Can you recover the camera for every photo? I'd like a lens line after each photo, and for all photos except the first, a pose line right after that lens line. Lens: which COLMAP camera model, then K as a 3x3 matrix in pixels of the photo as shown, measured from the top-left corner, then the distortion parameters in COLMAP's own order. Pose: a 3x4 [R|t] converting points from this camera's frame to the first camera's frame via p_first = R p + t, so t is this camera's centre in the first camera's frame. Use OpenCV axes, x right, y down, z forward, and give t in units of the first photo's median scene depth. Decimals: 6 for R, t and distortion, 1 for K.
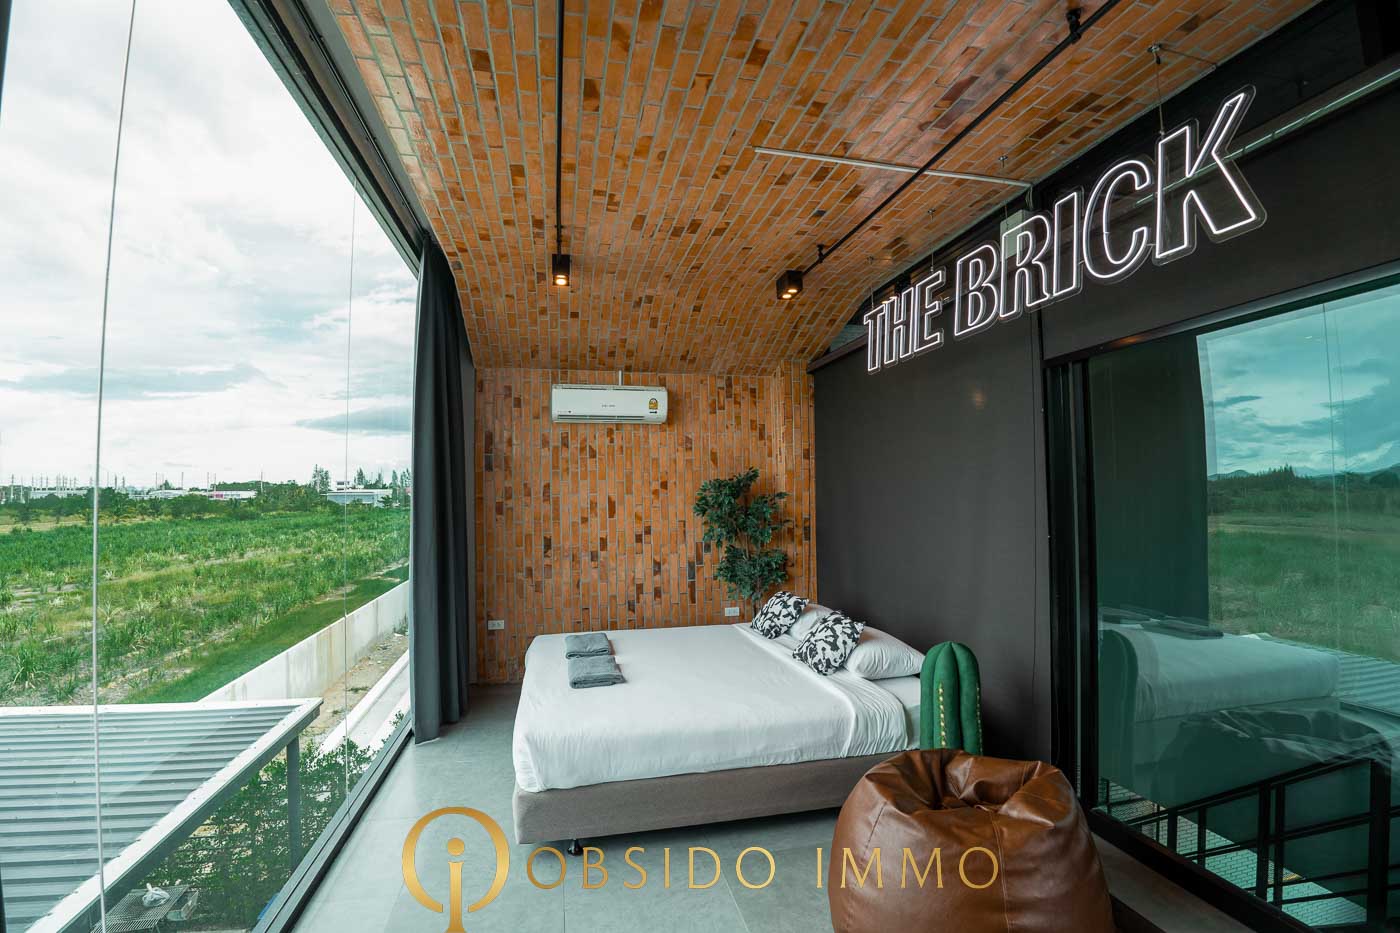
lens RADIAL K [[647.0, 0, 700.0], [0, 647.0, 466.5], [0, 0, 1]] dist [-0.002570, -0.000046]
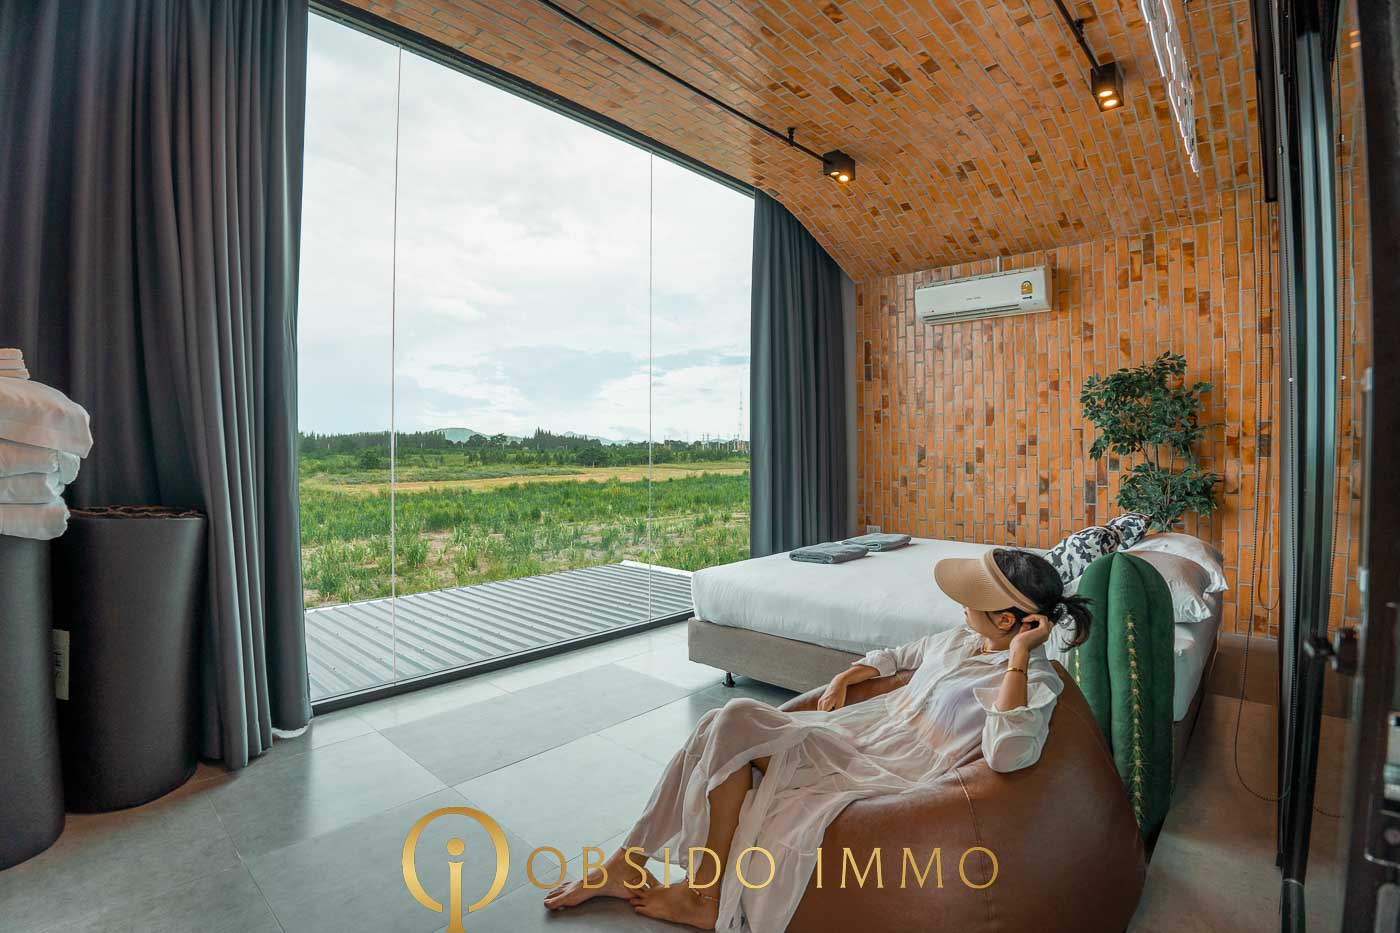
lens RADIAL K [[683.5, 0, 700.0], [0, 683.5, 466.5], [0, 0, 1]] dist [-0.060523, 0.000604]
pose [[0.567826, 0.025218, -0.822762, 0.414377], [0.026875, 0.998430, 0.049150, 0.081526], [0.822710, -0.050020, 0.566257, 0.154099]]
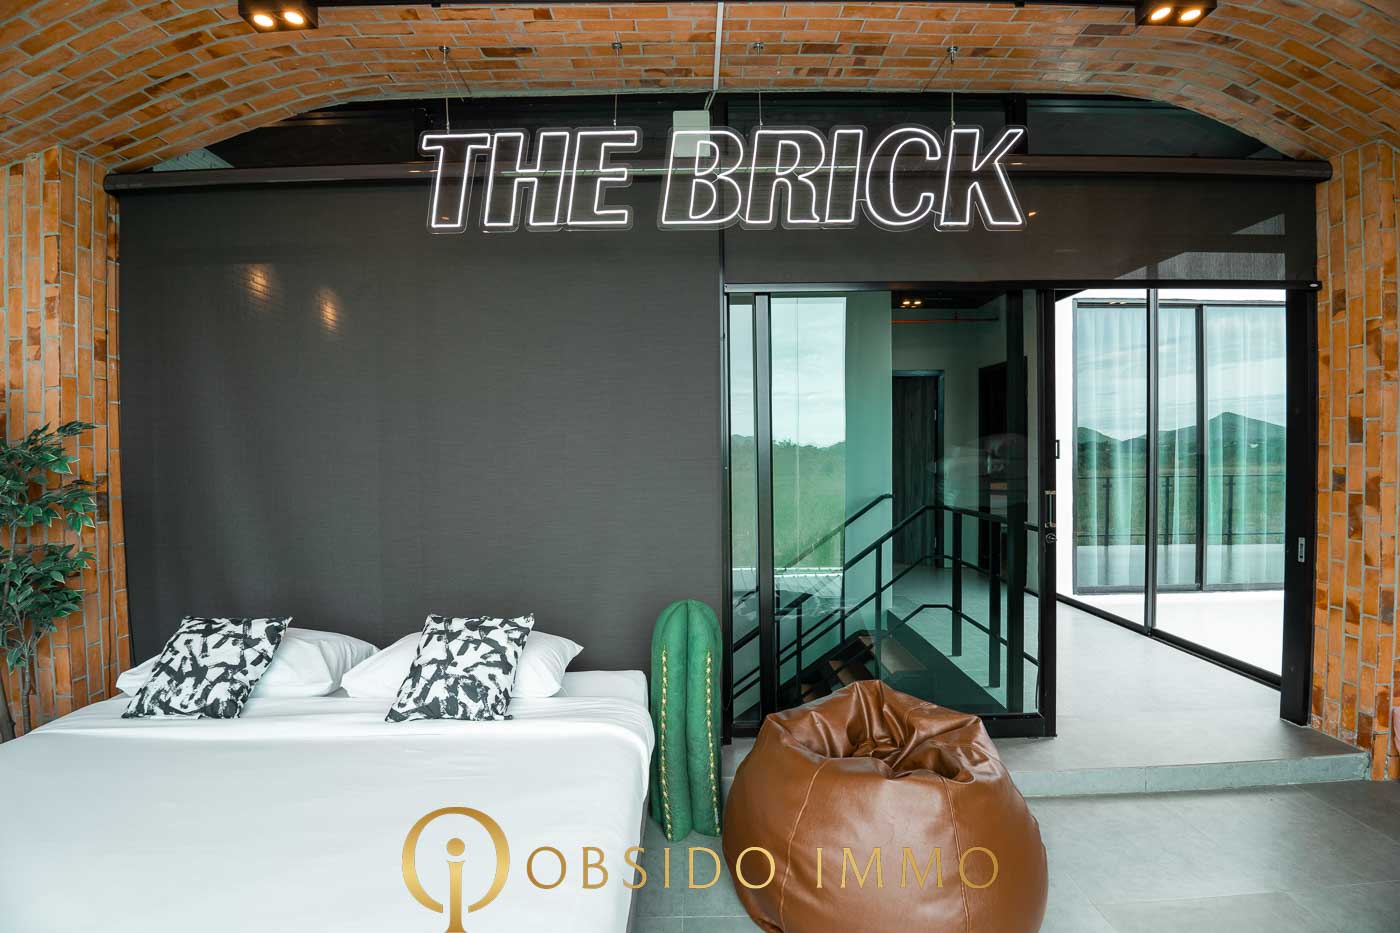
lens RADIAL K [[603.3, 0, 700.0], [0, 603.3, 466.5], [0, 0, 1]] dist [0.001057, -0.020528]
pose [[0.214402, -0.015069, 0.976629, -0.200005], [-0.033555, 0.999177, 0.022784, 0.048683], [-0.976169, -0.037655, 0.213720, 0.473733]]
